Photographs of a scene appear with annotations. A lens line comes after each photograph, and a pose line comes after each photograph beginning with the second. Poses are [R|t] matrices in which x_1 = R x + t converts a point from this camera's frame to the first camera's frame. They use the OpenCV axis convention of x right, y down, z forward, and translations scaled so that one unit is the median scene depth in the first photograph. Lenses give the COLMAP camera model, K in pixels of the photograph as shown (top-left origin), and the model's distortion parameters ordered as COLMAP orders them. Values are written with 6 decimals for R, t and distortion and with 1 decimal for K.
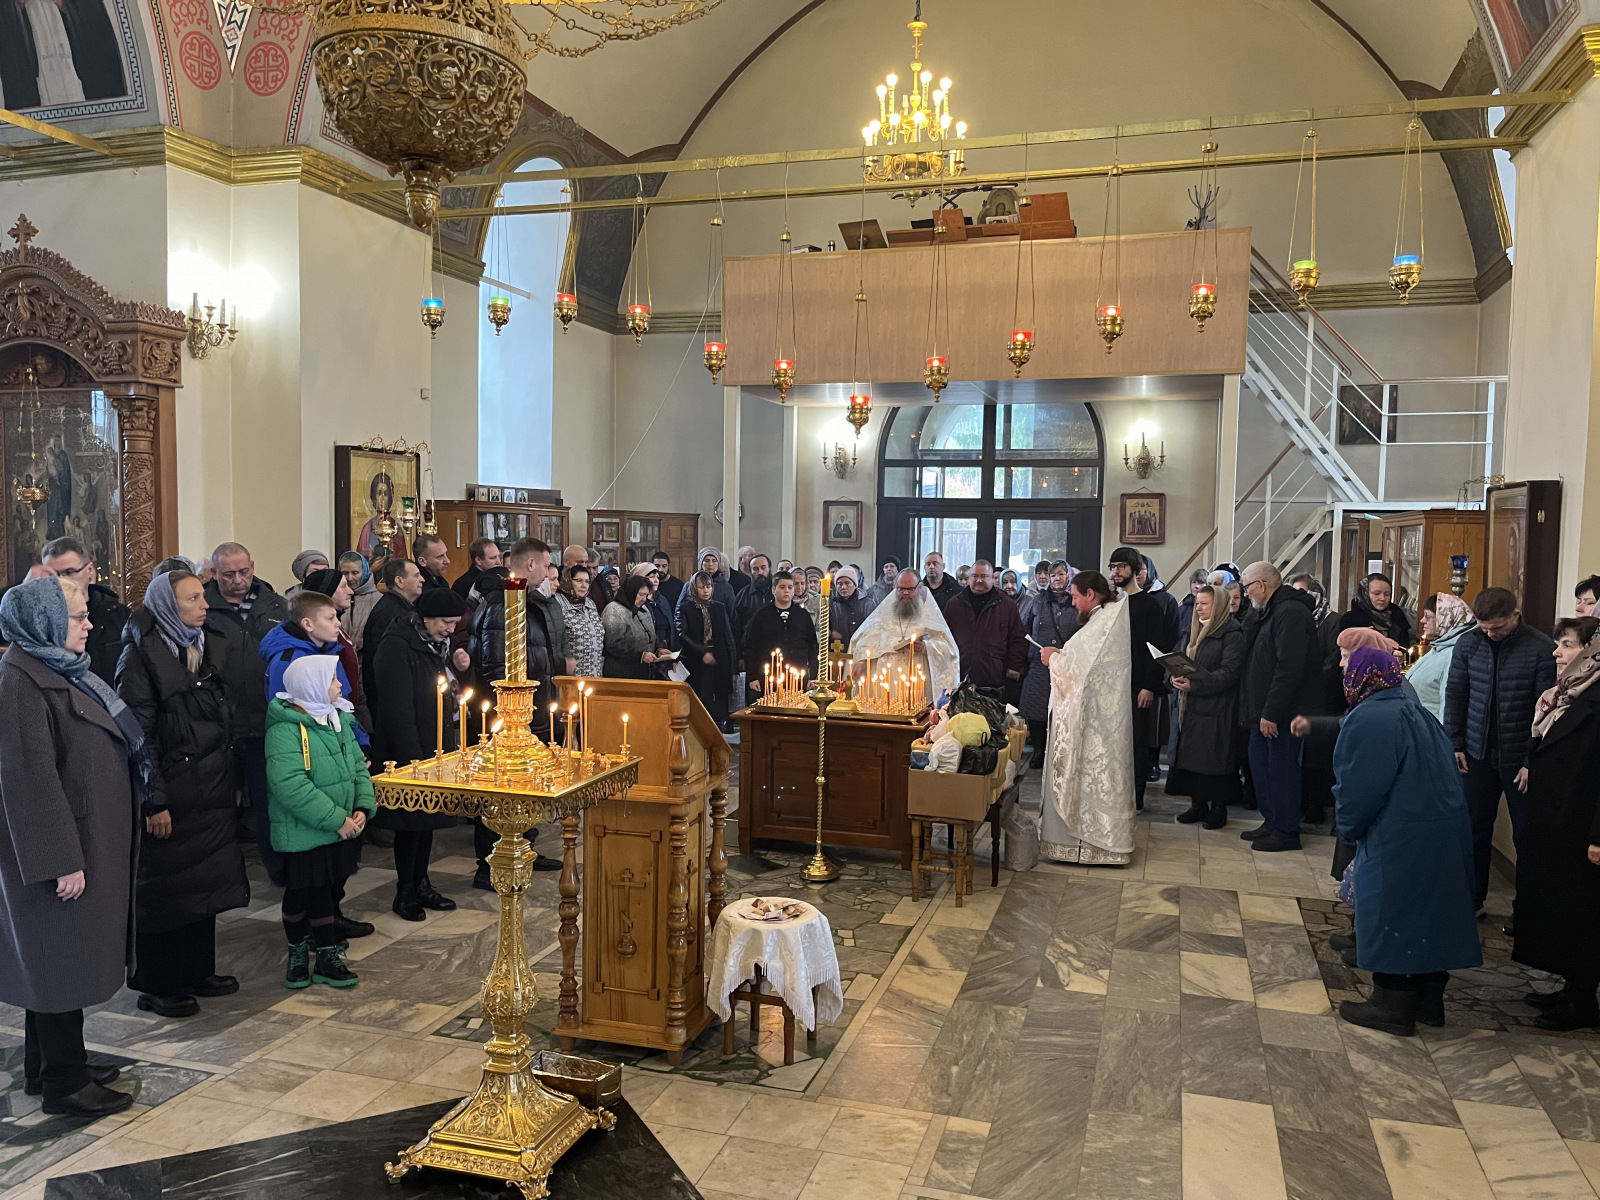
lens RADIAL K [[1211.2, 0, 806.1], [0, 1211.2, 606.9], [0, 0, 1]] dist [0.071329, -0.094277]
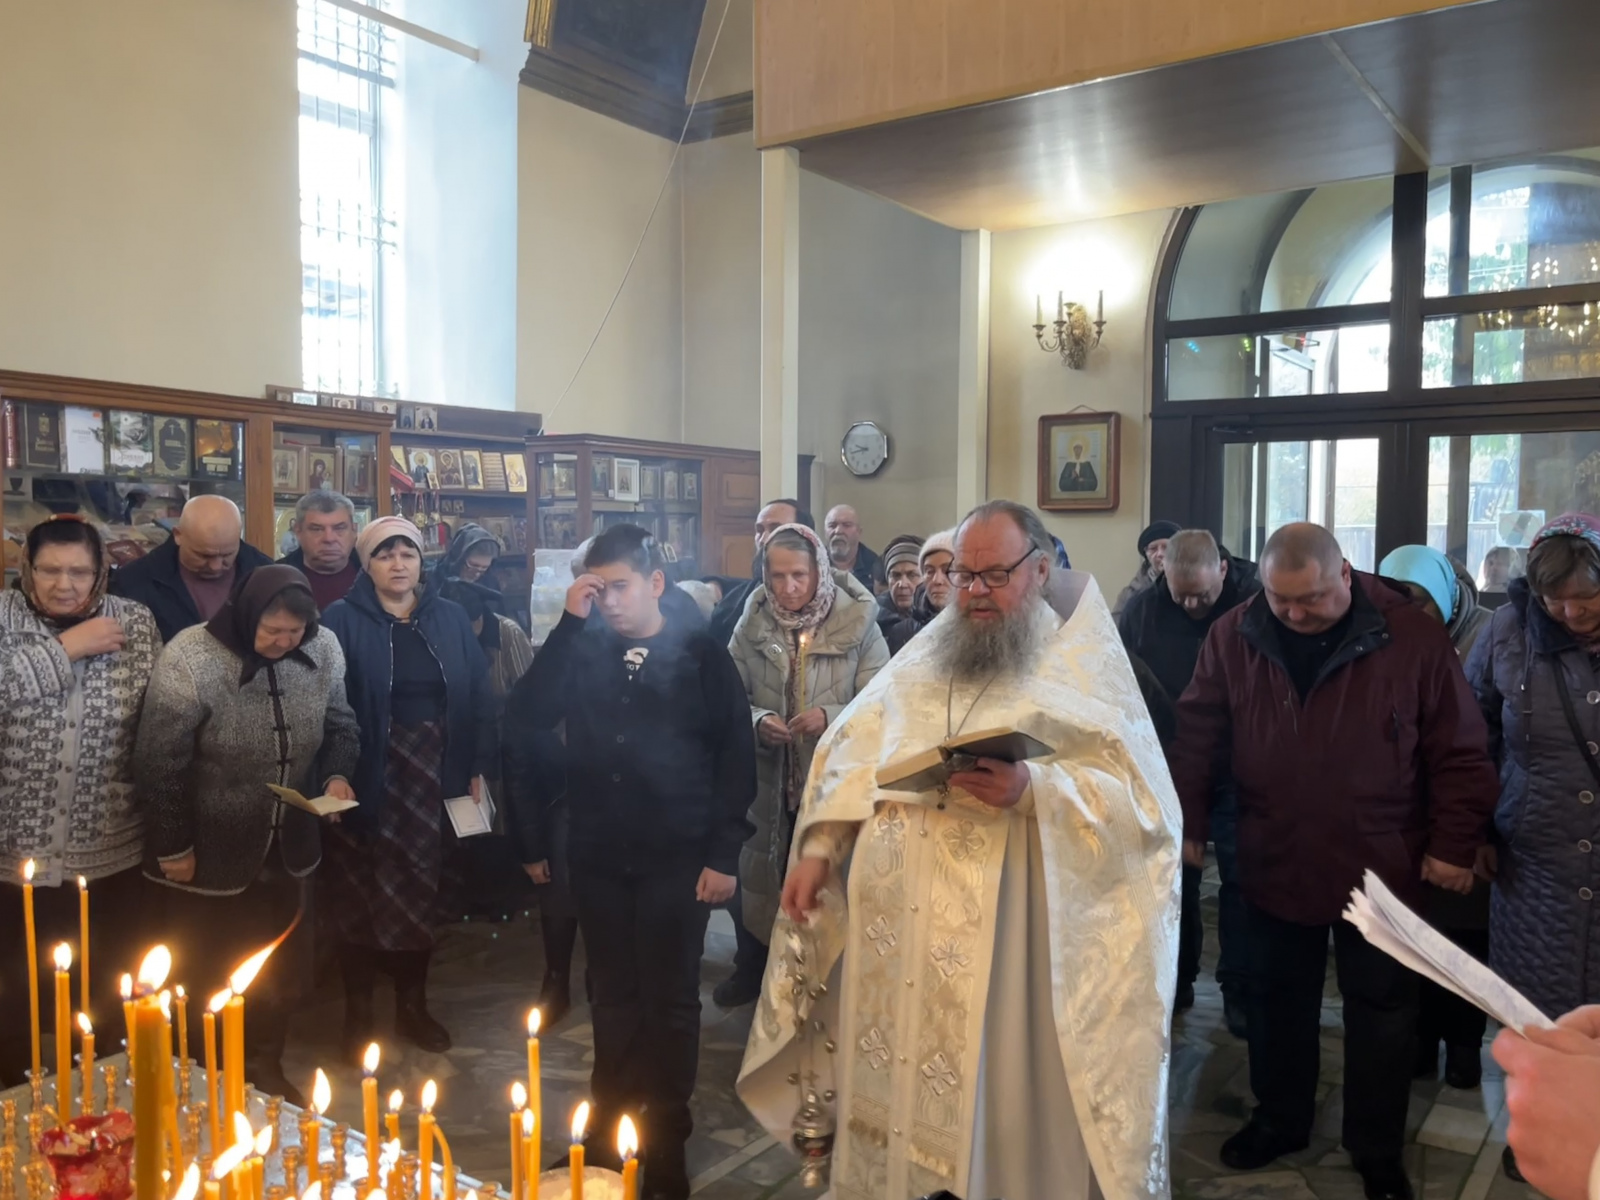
lens RADIAL K [[1311.3, 0, 795.6], [0, 1311.3, 608.5], [0, 0, 1]] dist [0.043869, -0.001339]
pose [[0.948855, 0.001854, -0.315706, 0.089872], [-0.007044, 0.999858, -0.015301, -0.001045], [0.315632, 0.016743, 0.948734, 0.469080]]
